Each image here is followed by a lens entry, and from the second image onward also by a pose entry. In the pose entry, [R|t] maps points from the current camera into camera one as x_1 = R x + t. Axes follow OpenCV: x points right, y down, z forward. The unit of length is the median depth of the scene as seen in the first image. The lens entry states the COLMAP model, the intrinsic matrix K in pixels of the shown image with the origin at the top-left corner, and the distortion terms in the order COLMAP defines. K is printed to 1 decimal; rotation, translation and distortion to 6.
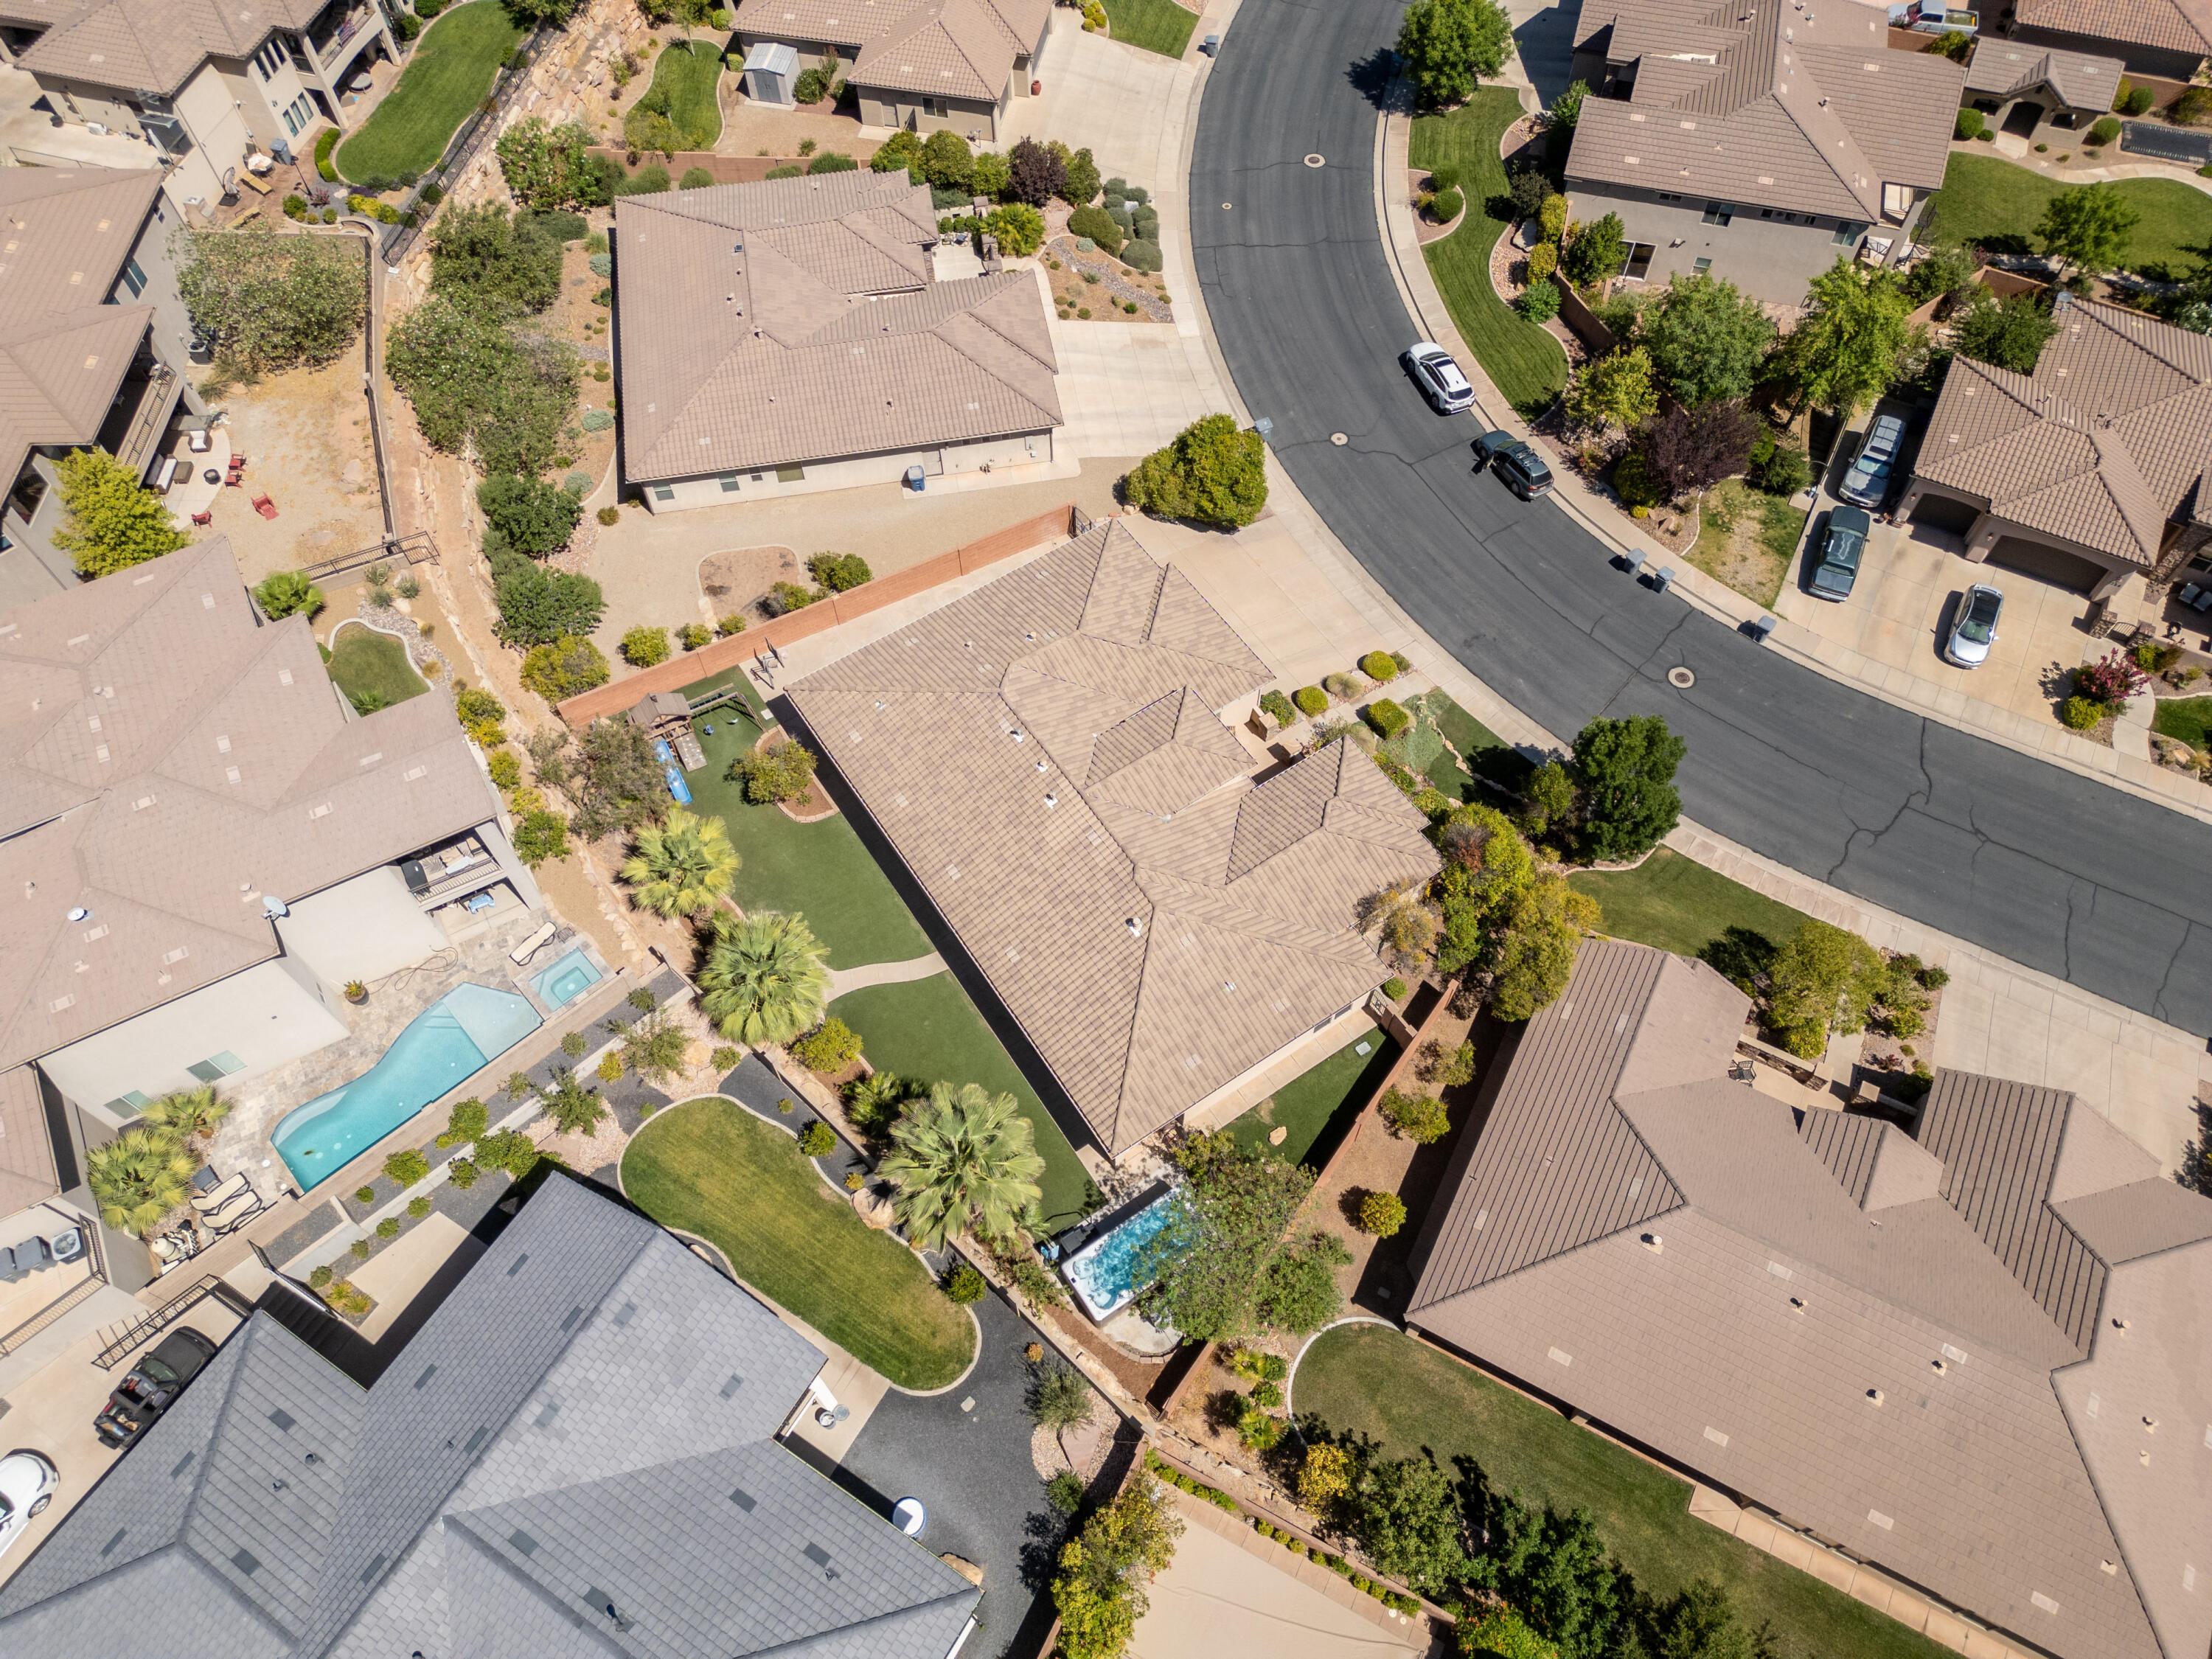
lens RADIAL K [[1556.8, 0, 1108.1], [0, 1556.8, 825.8], [0, 0, 1]] dist [0.065912, -0.059577]
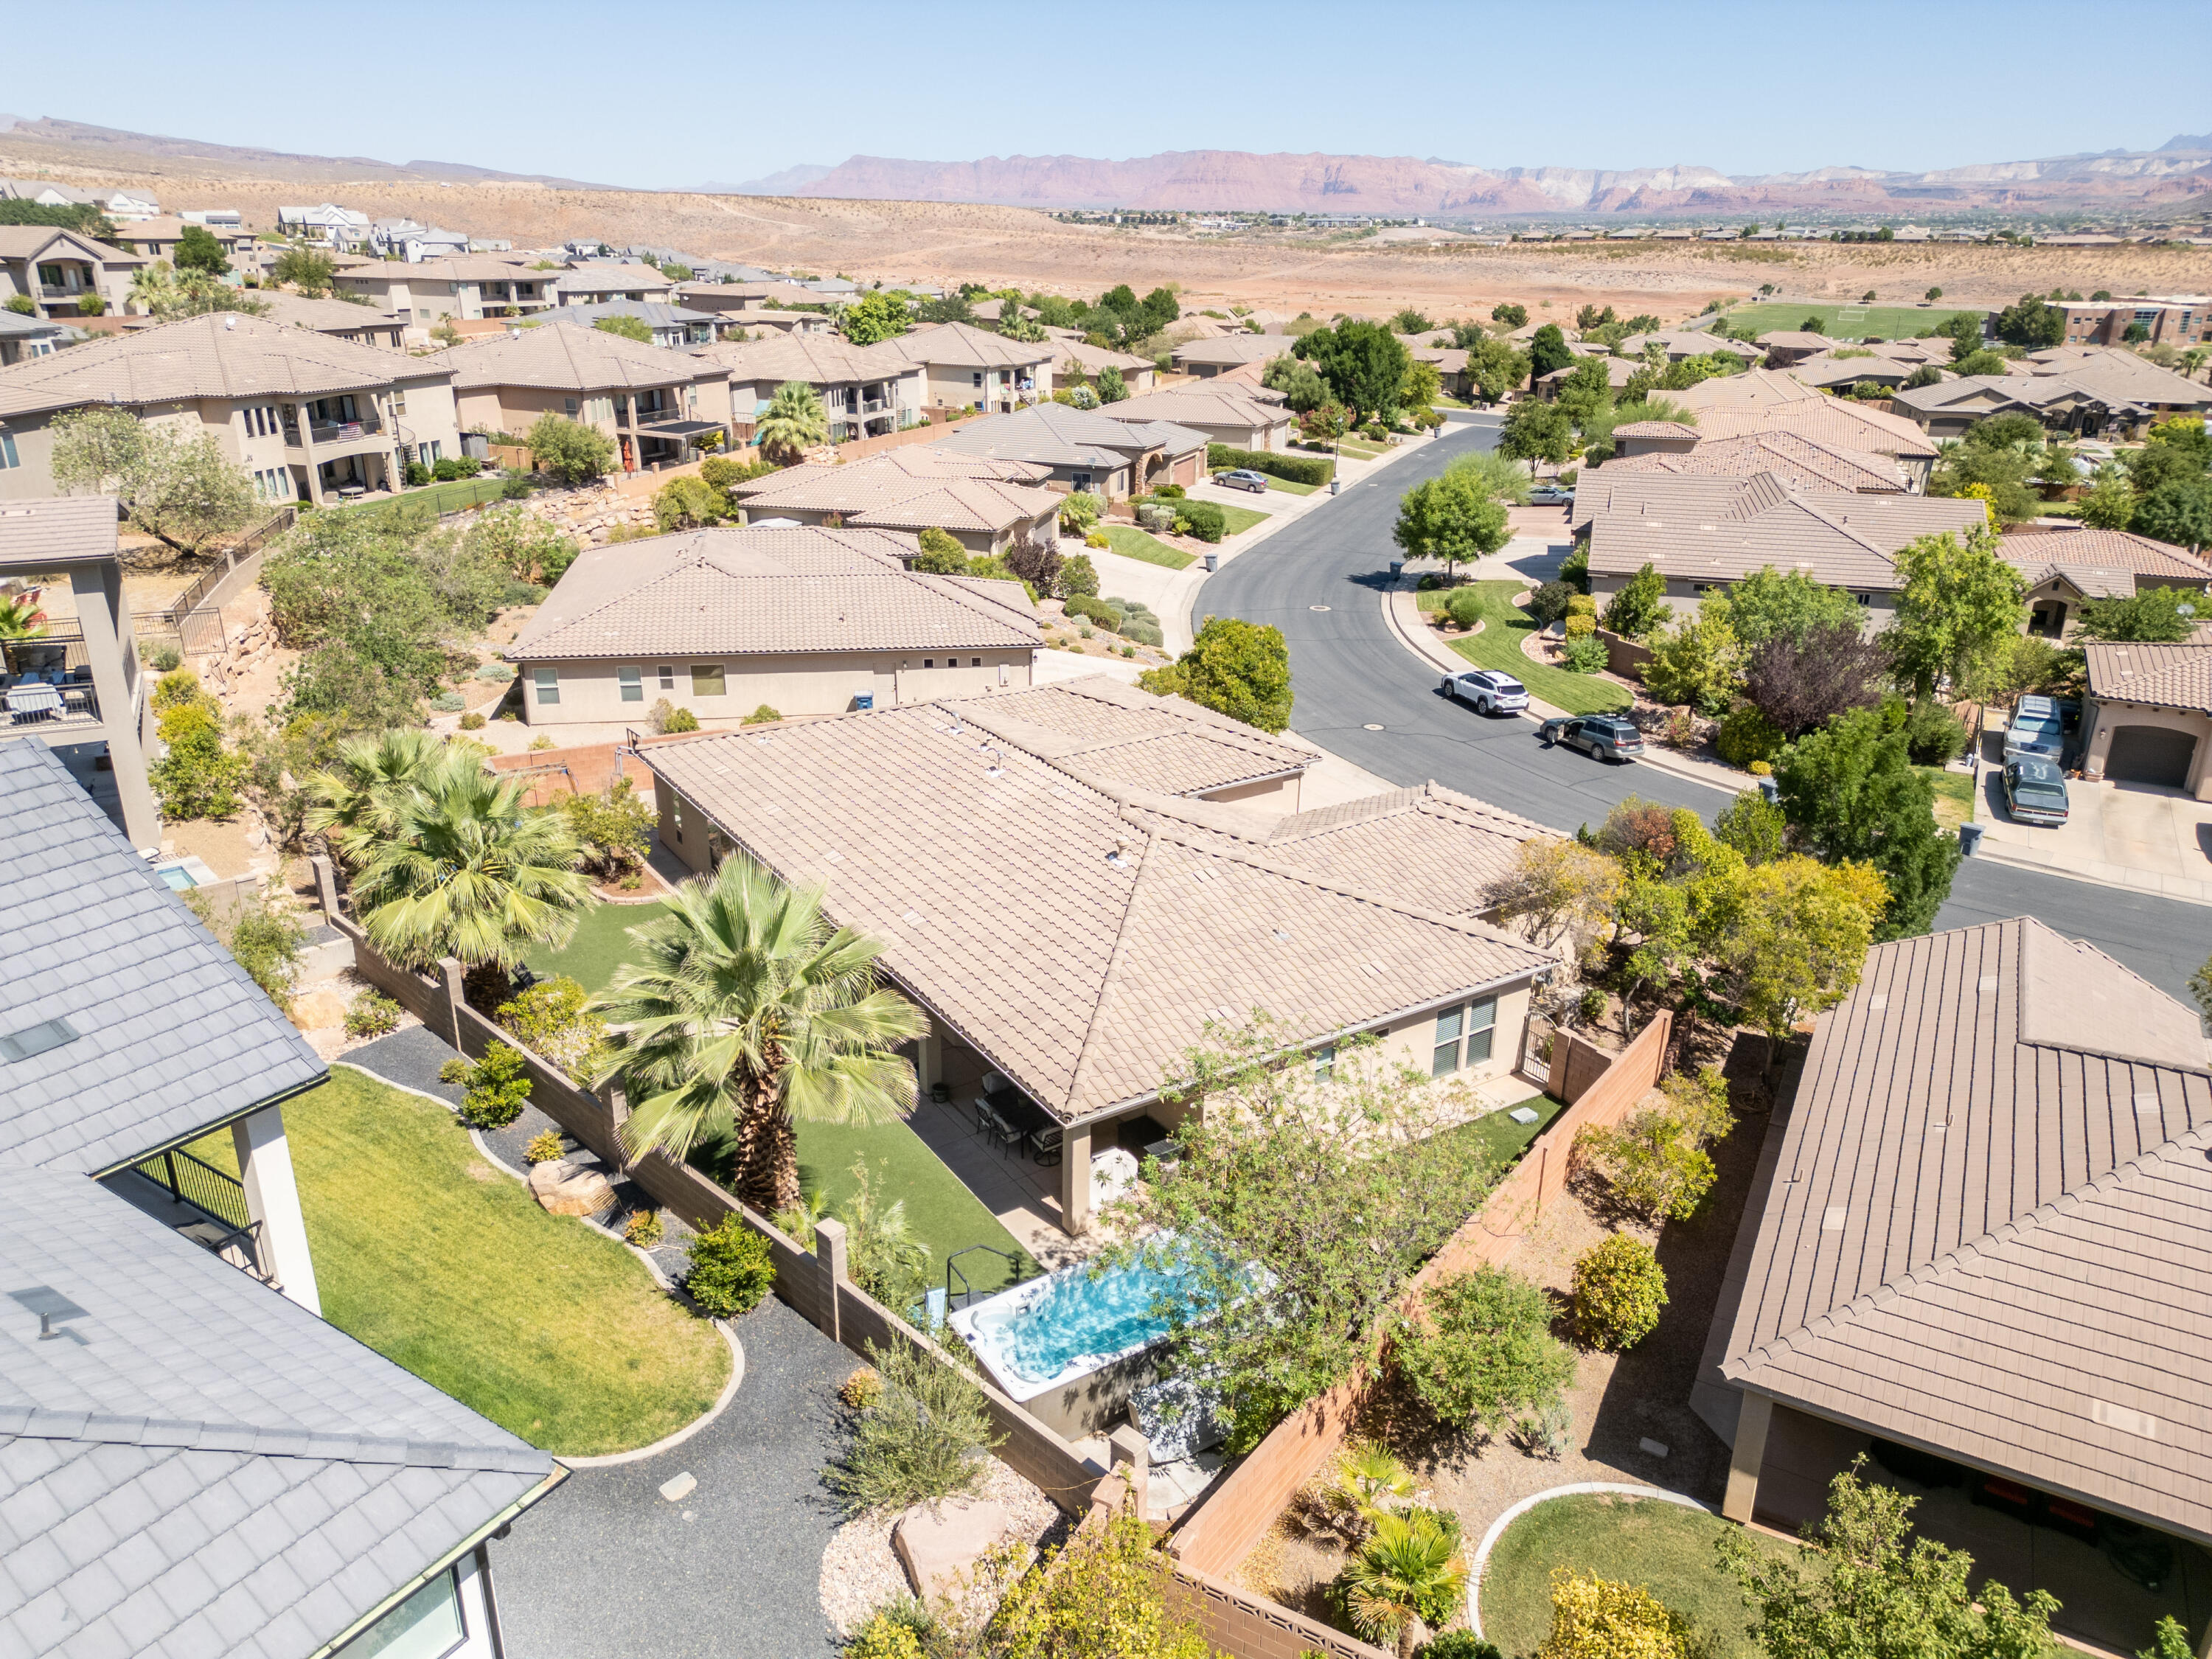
lens RADIAL K [[1556.8, 0, 1108.1], [0, 1556.8, 825.8], [0, 0, 1]] dist [0.065912, -0.059577]
pose [[0.999640, 0.026228, -0.005621, 0.012766], [-0.024149, 0.788763, -0.614223, 0.342515], [-0.011676, 0.614137, 0.789113, 0.414090]]
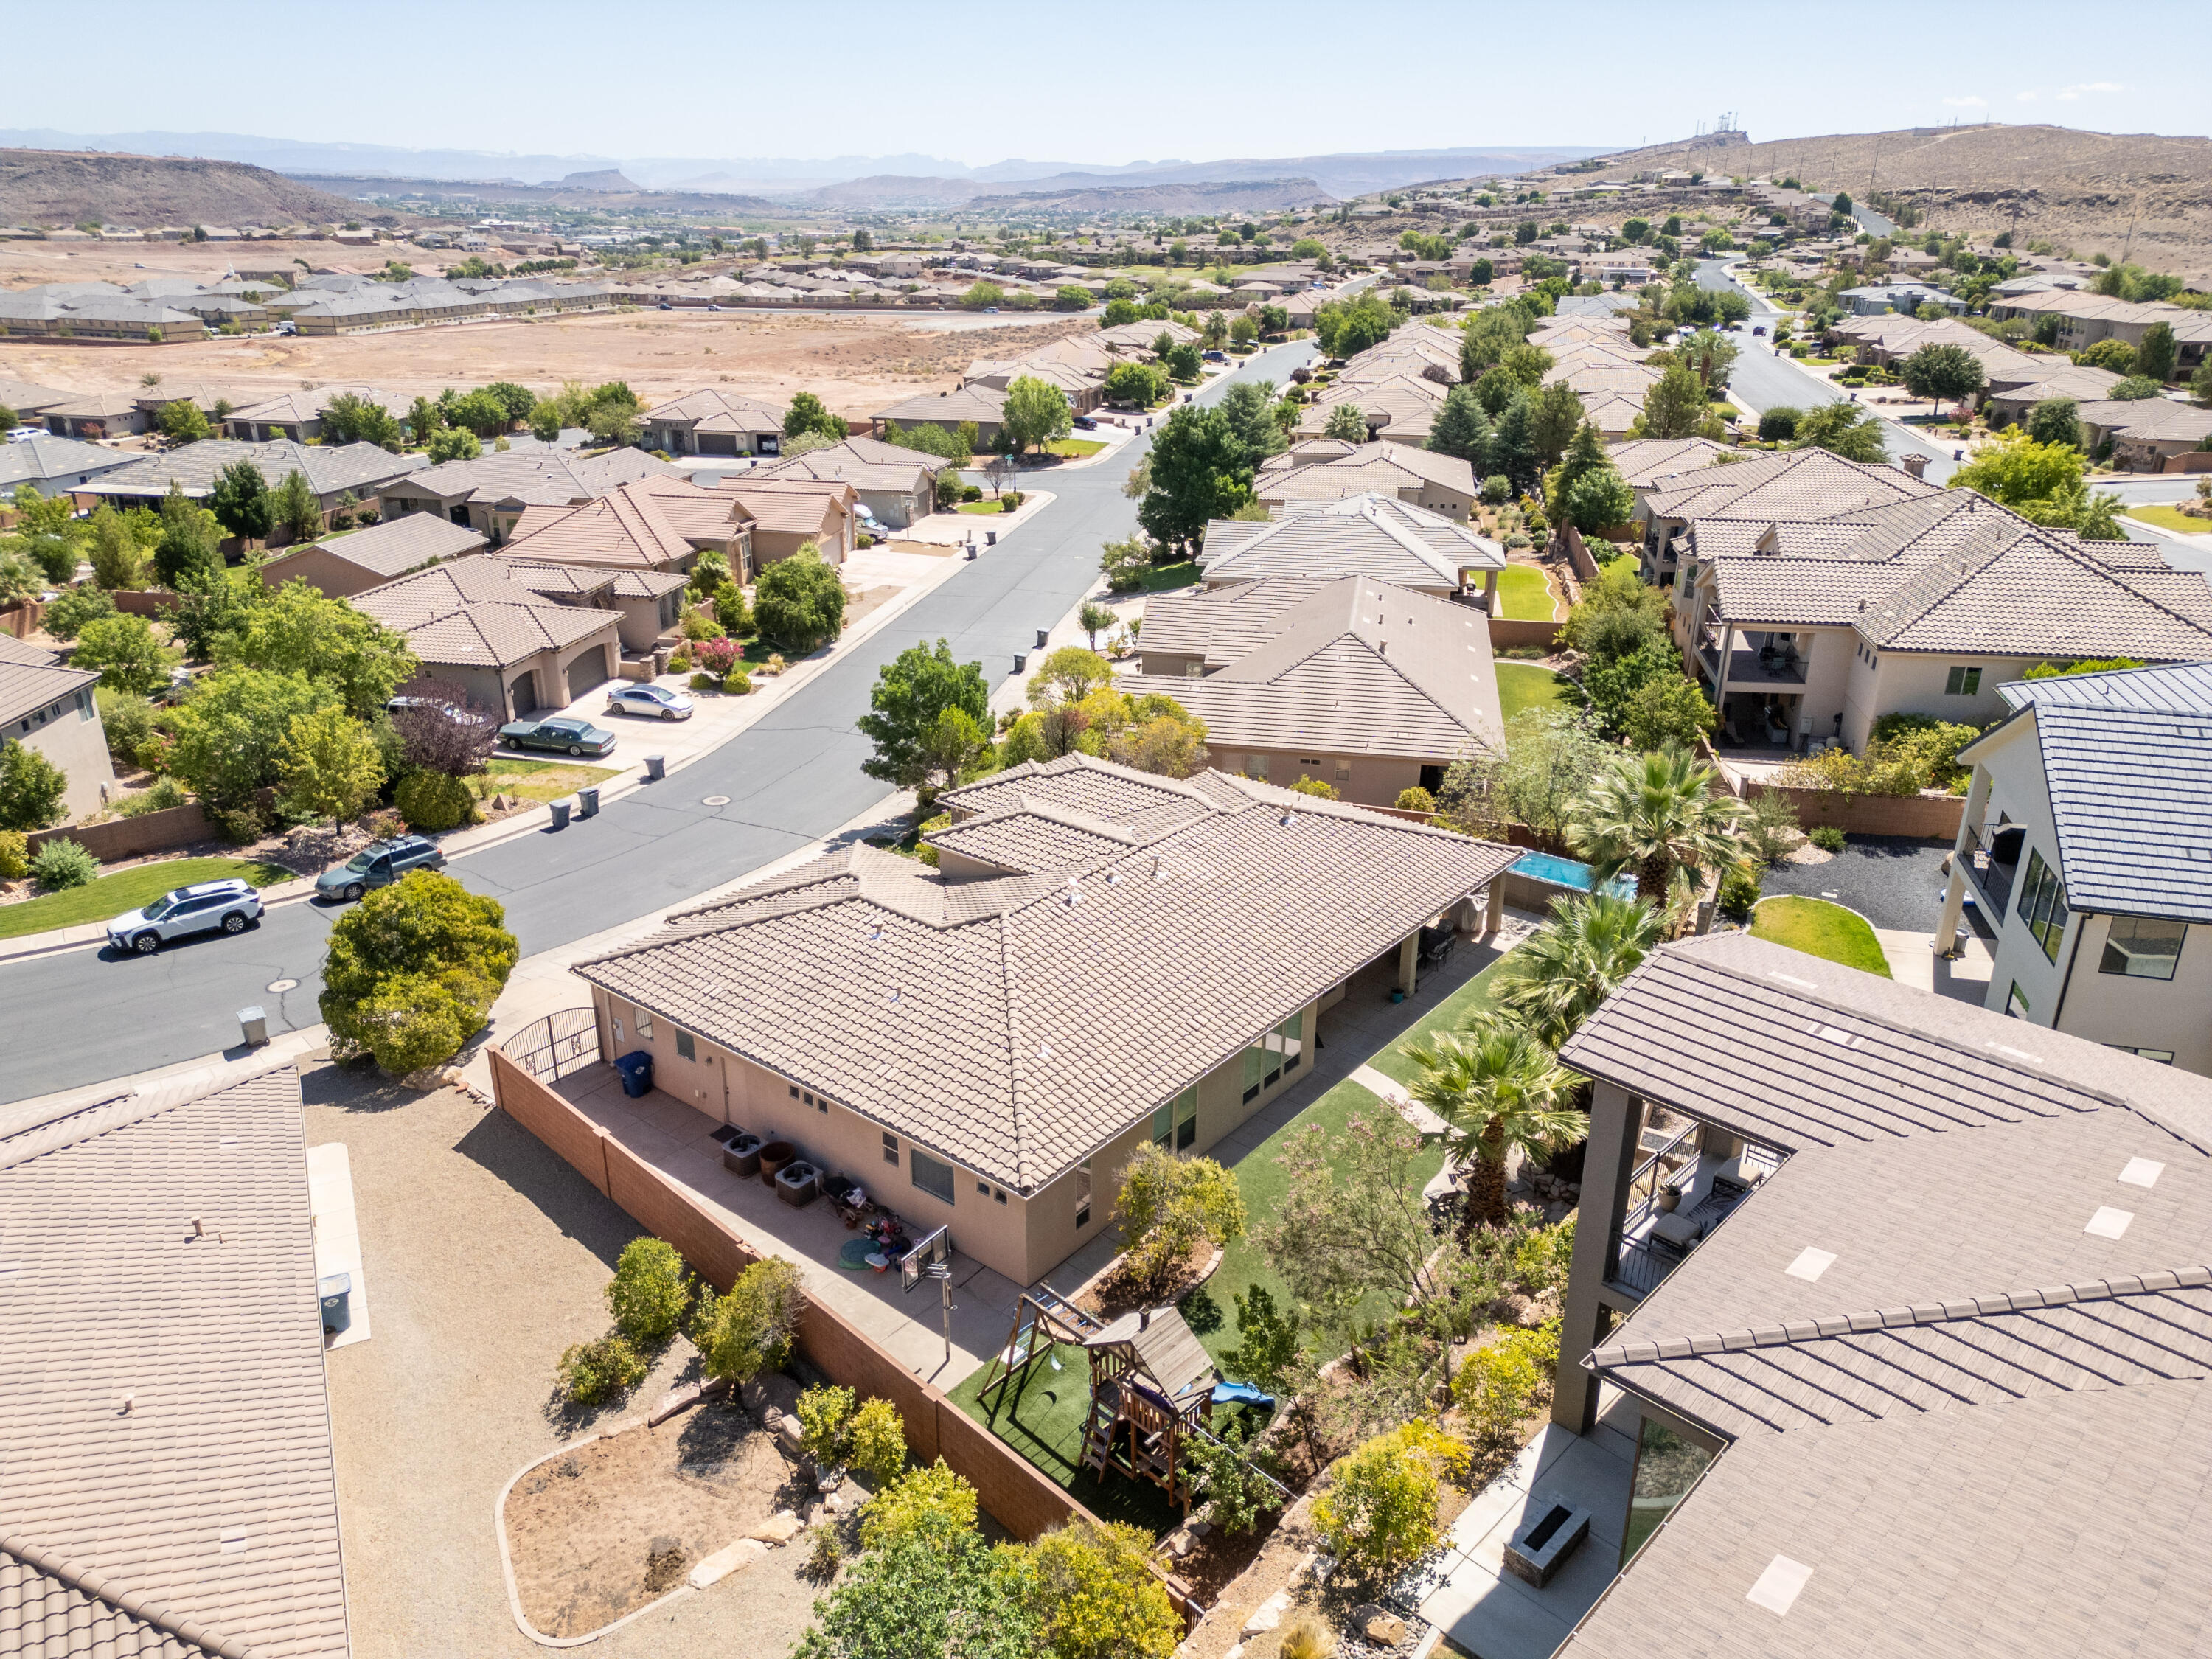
lens RADIAL K [[1553.3, 0, 1112.5], [0, 1553.3, 821.9], [0, 0, 1]] dist [0.067517, -0.057078]
pose [[-0.299013, -0.347335, 0.888791, -0.571113], [0.811679, 0.397176, 0.428285, -0.302979], [-0.501765, 0.849476, 0.163164, 0.726707]]
